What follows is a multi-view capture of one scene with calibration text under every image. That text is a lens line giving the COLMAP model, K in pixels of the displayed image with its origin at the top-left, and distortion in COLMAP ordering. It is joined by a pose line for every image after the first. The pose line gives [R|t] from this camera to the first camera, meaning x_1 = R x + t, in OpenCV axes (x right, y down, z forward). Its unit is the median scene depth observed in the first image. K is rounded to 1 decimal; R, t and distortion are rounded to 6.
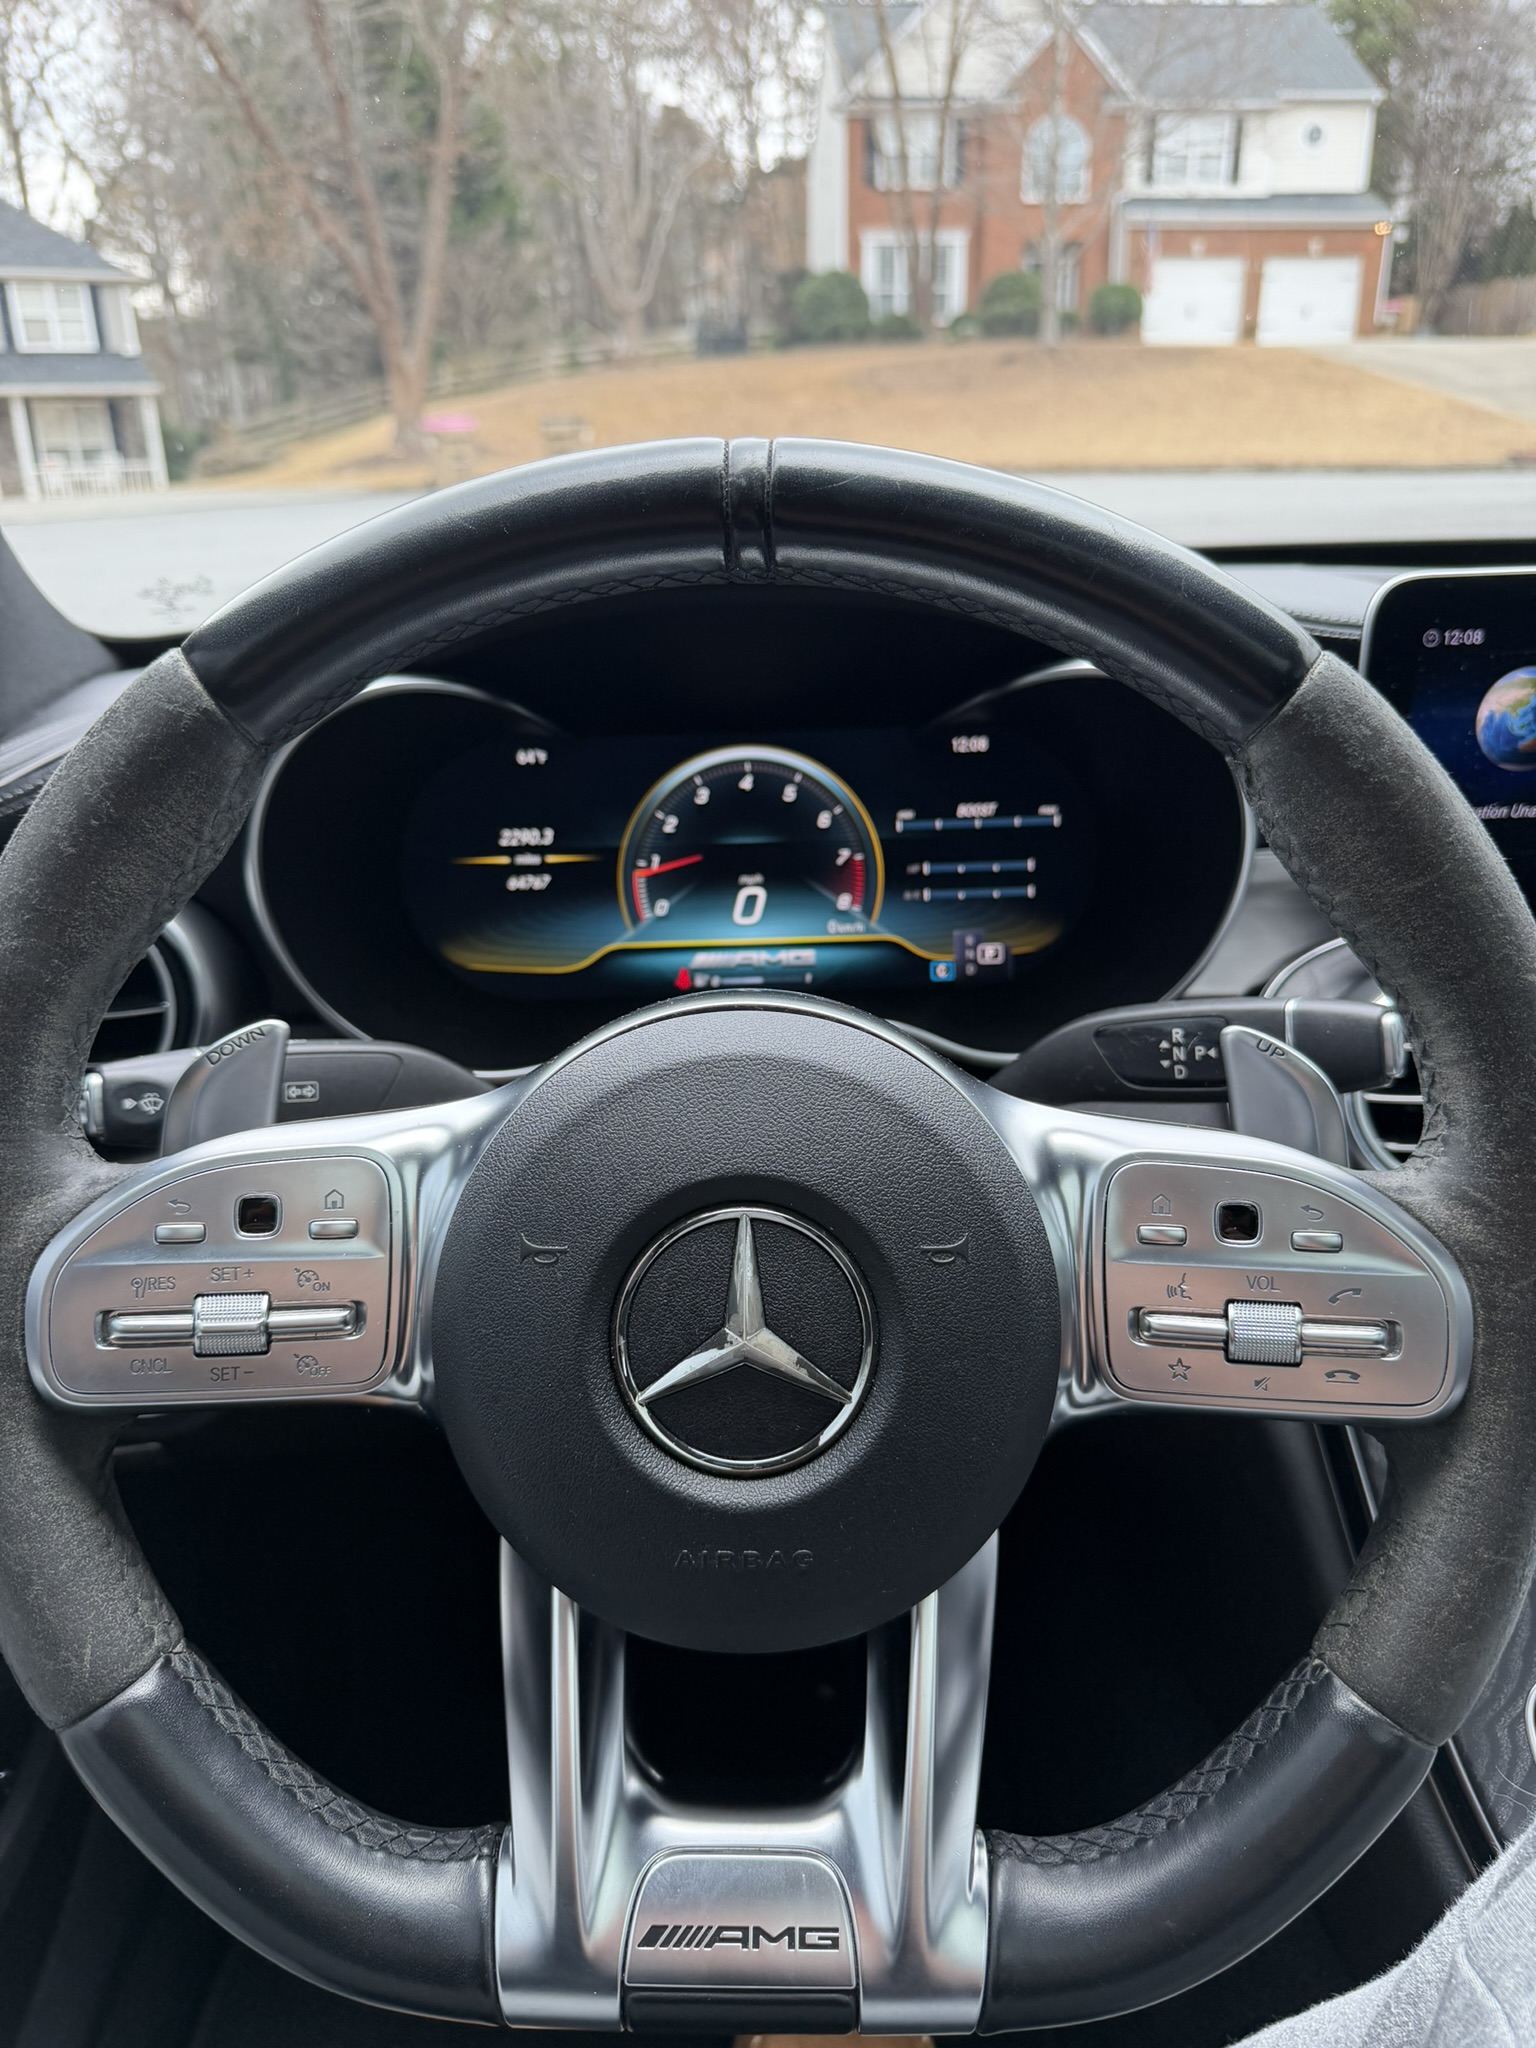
lens RADIAL K [[1497.9, 0, 768.3], [0, 1497.9, 1012.4], [0, 0, 1]] dist [-0.011337, -0.006958]
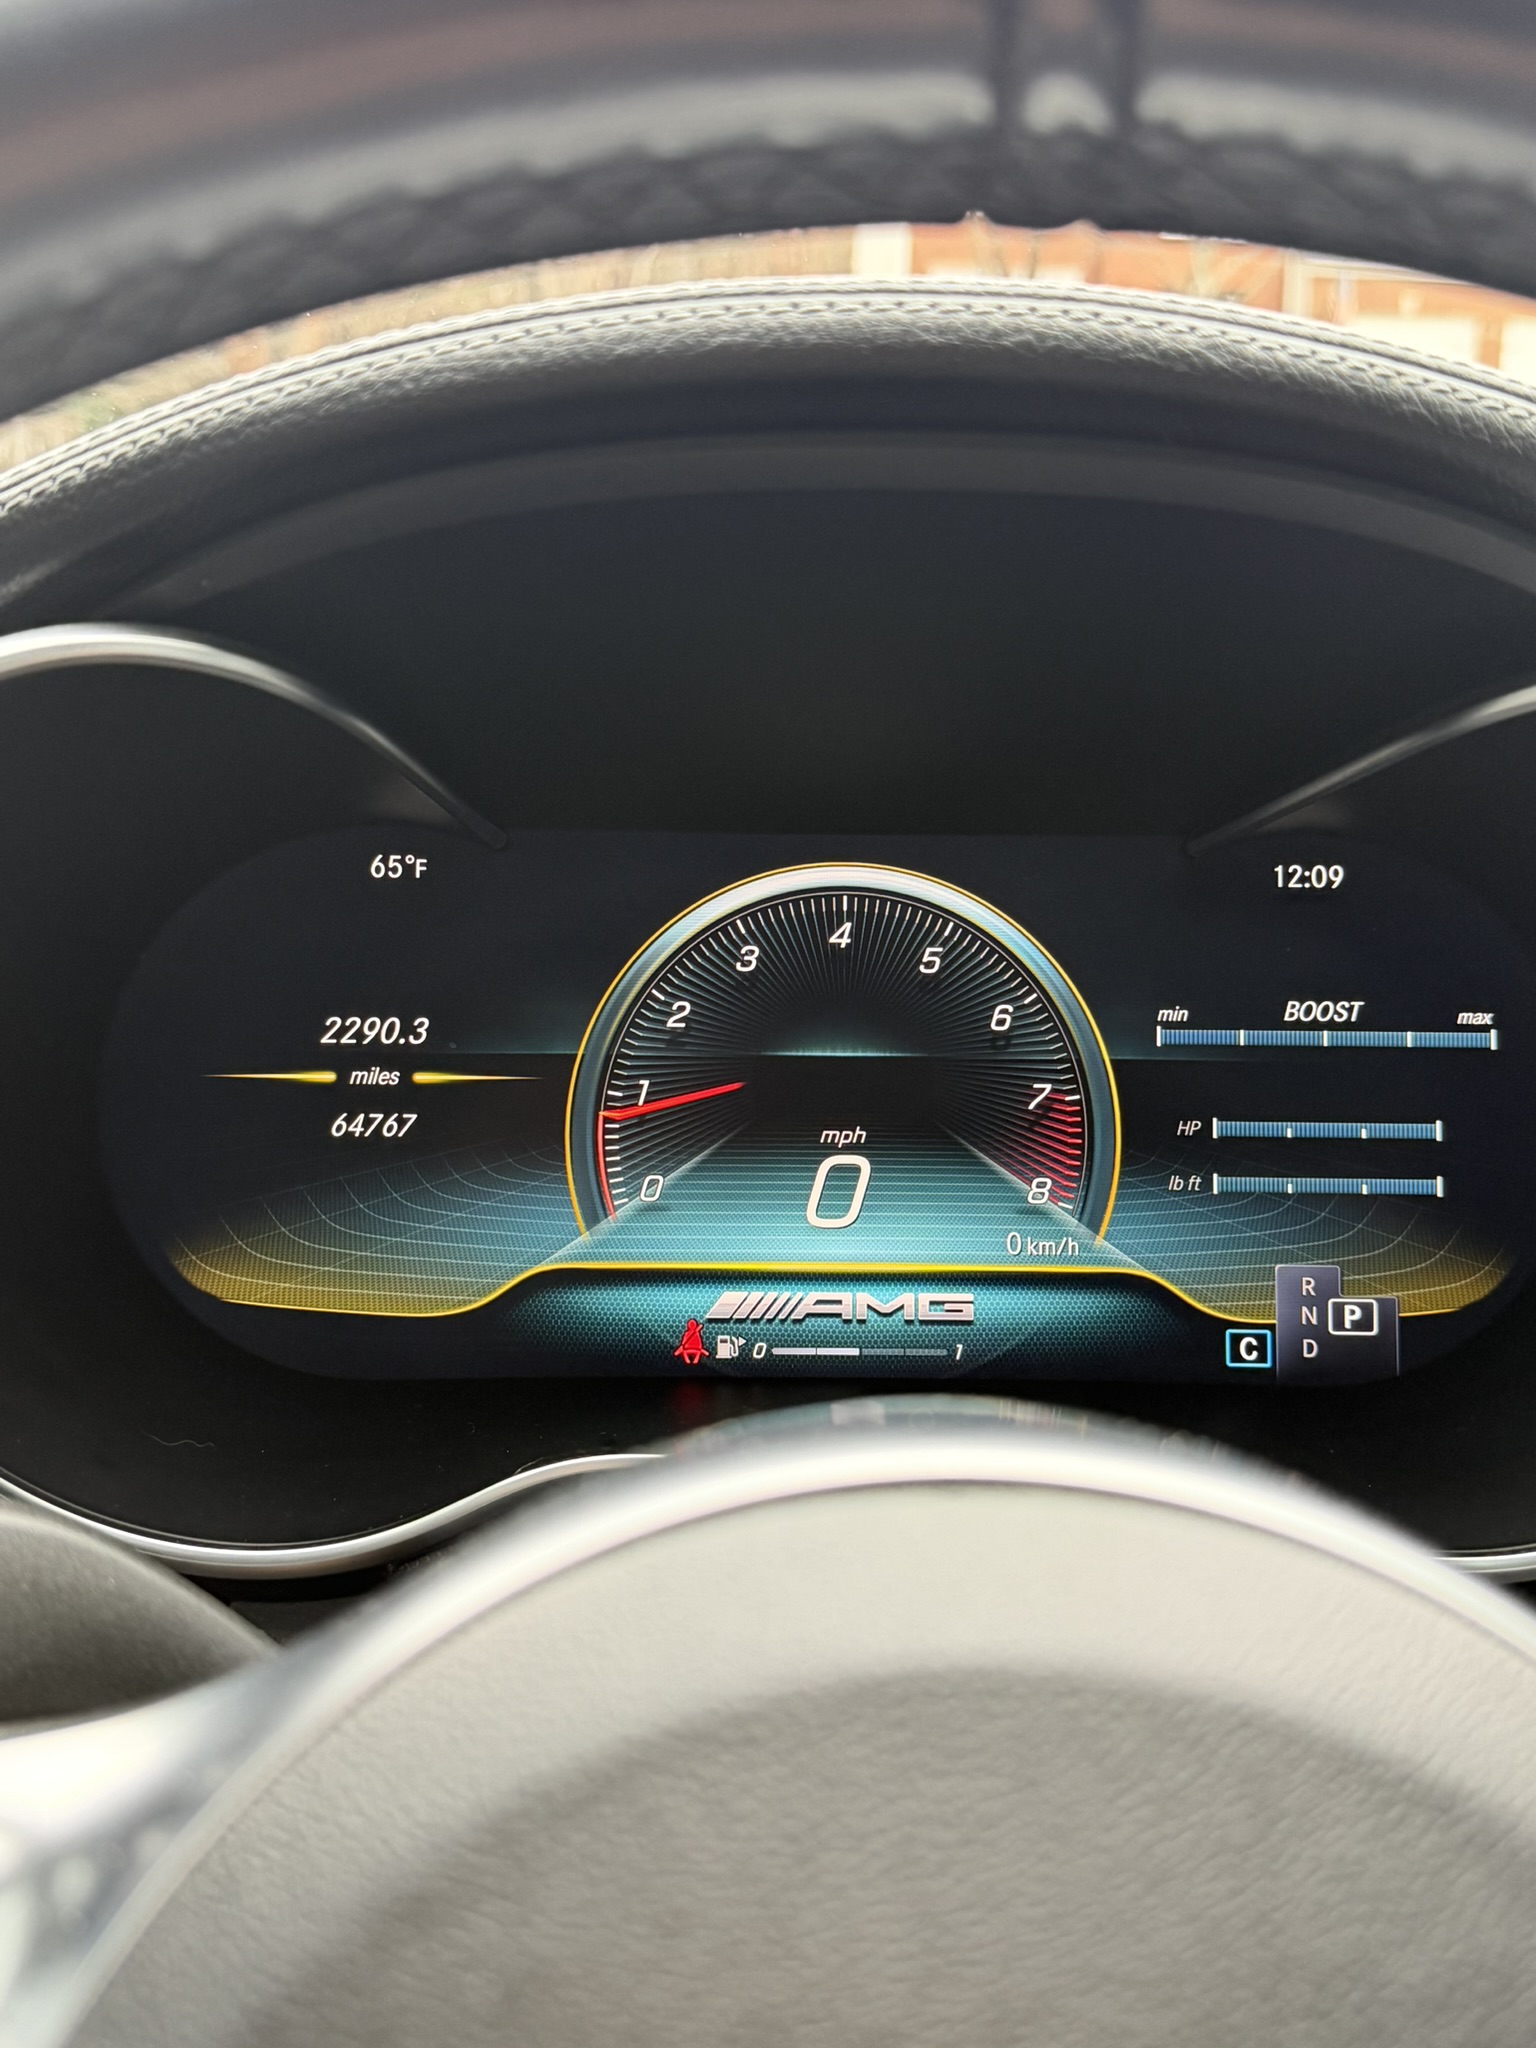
lens RADIAL K [[2225.1, 0, 768.0], [0, 2225.1, 1024.0], [0, 0, 1]] dist [0.005050, 0.002874]
pose [[0.999136, 0.041466, 0.002885, -0.039075], [-0.040480, 0.986435, -0.159081, -0.011244], [-0.009443, 0.158826, 0.987261, 0.302829]]
